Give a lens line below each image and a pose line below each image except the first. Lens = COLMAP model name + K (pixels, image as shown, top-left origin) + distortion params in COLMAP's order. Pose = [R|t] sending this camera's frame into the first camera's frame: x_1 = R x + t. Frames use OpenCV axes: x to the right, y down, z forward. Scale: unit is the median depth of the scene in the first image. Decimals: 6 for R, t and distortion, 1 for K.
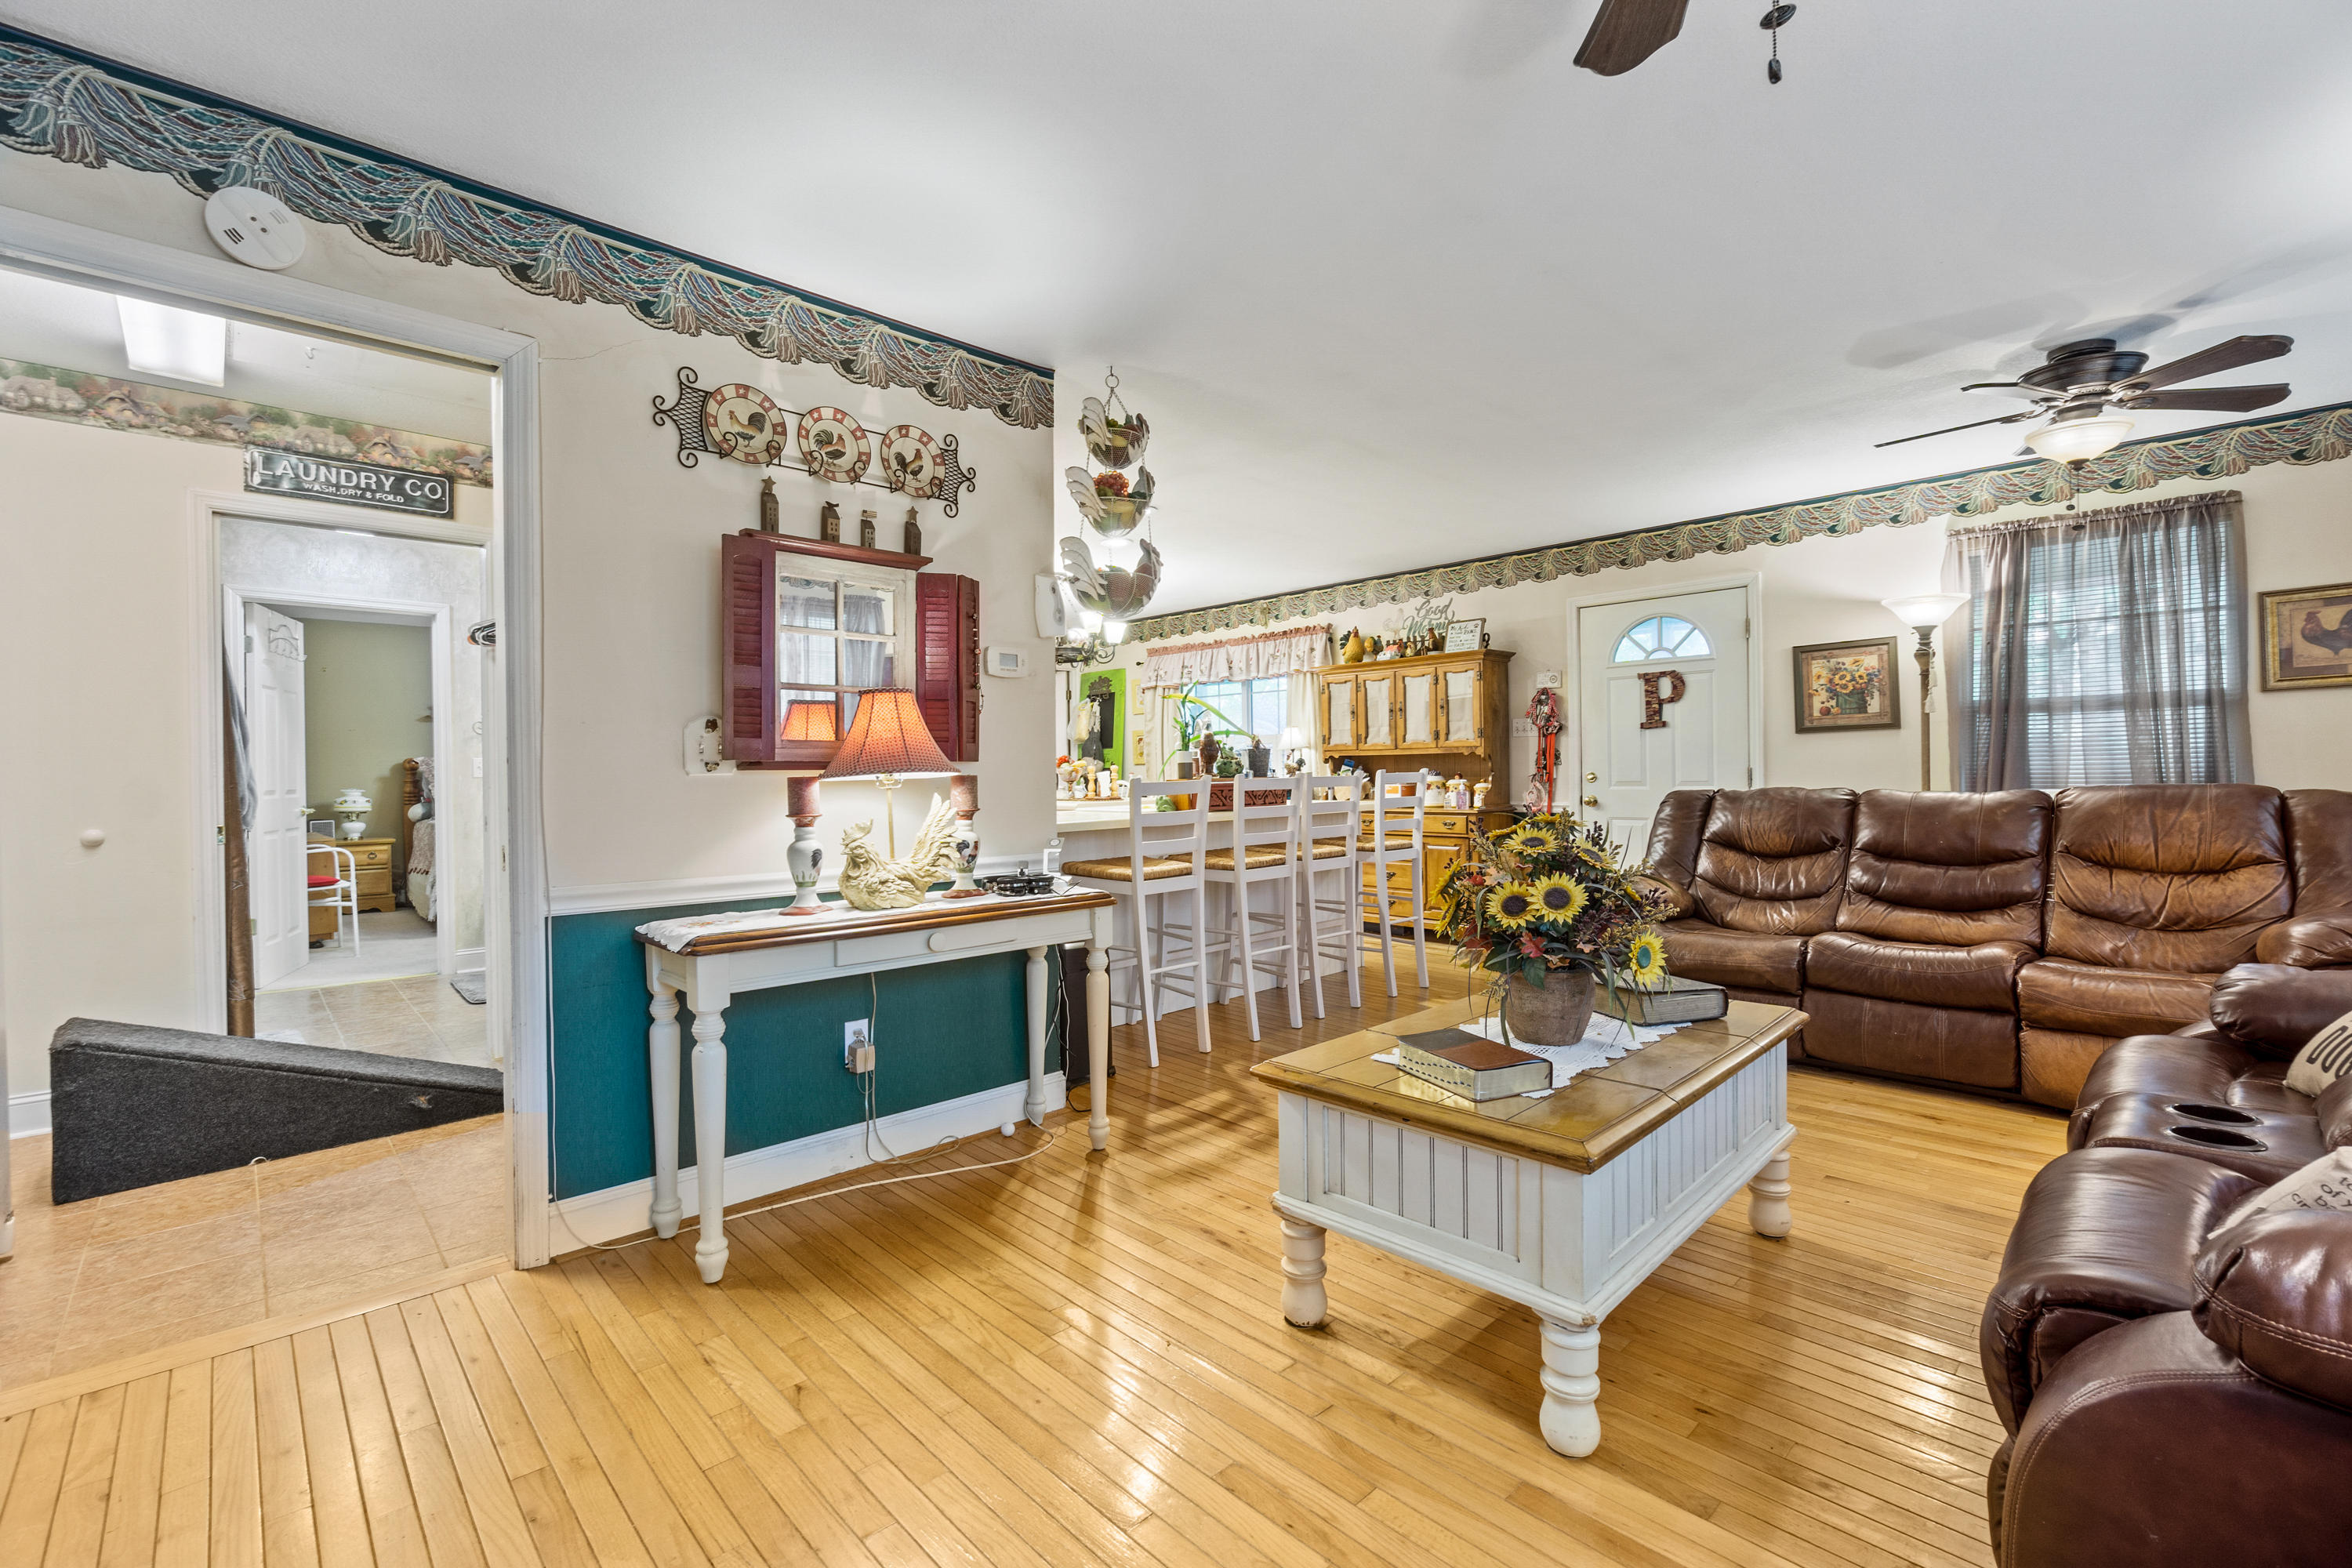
lens RADIAL K [[1021.2, 0, 1176.0], [0, 1021.2, 784.0], [0, 0, 1]] dist [-0.000892, -0.000378]
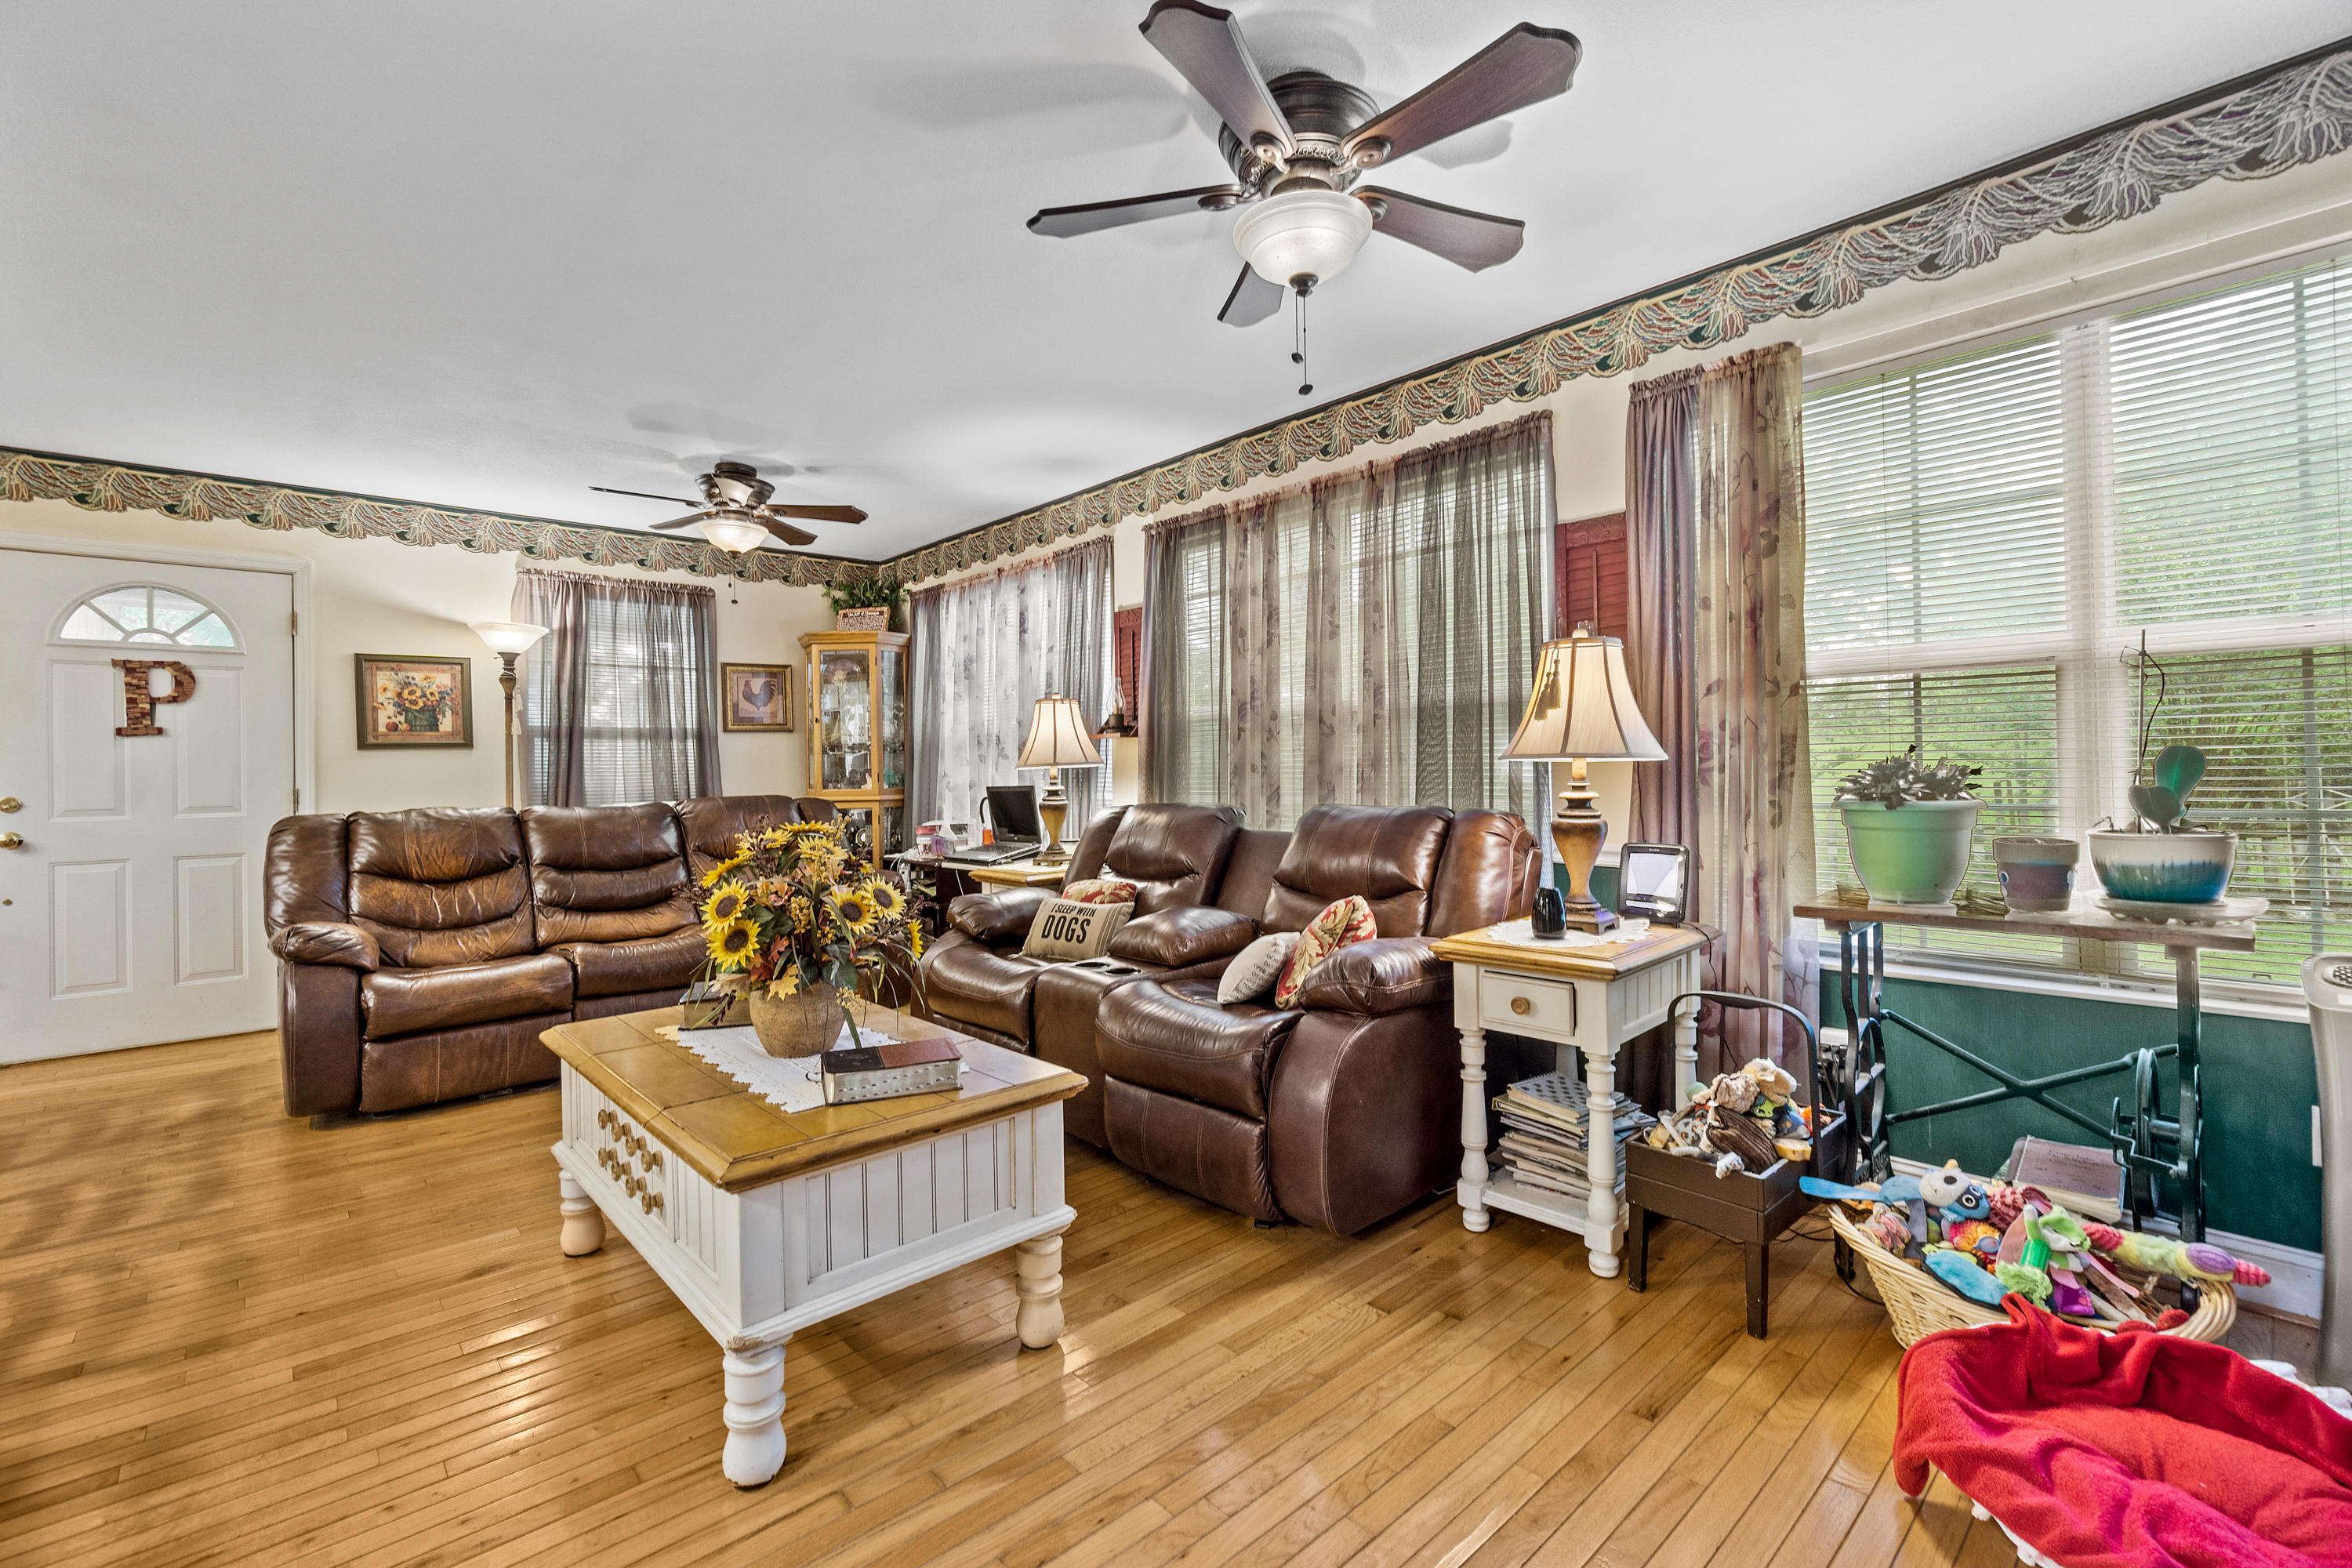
lens RADIAL K [[995.0, 0, 1176.0], [0, 995.0, 784.0], [0, 0, 1]] dist [-0.000322, 0.000095]
pose [[0.028319, -0.000386, 0.999599, -0.270925], [0.027127, 0.999632, -0.000382, 0.000750], [-0.999231, 0.027127, 0.028319, 0.275402]]
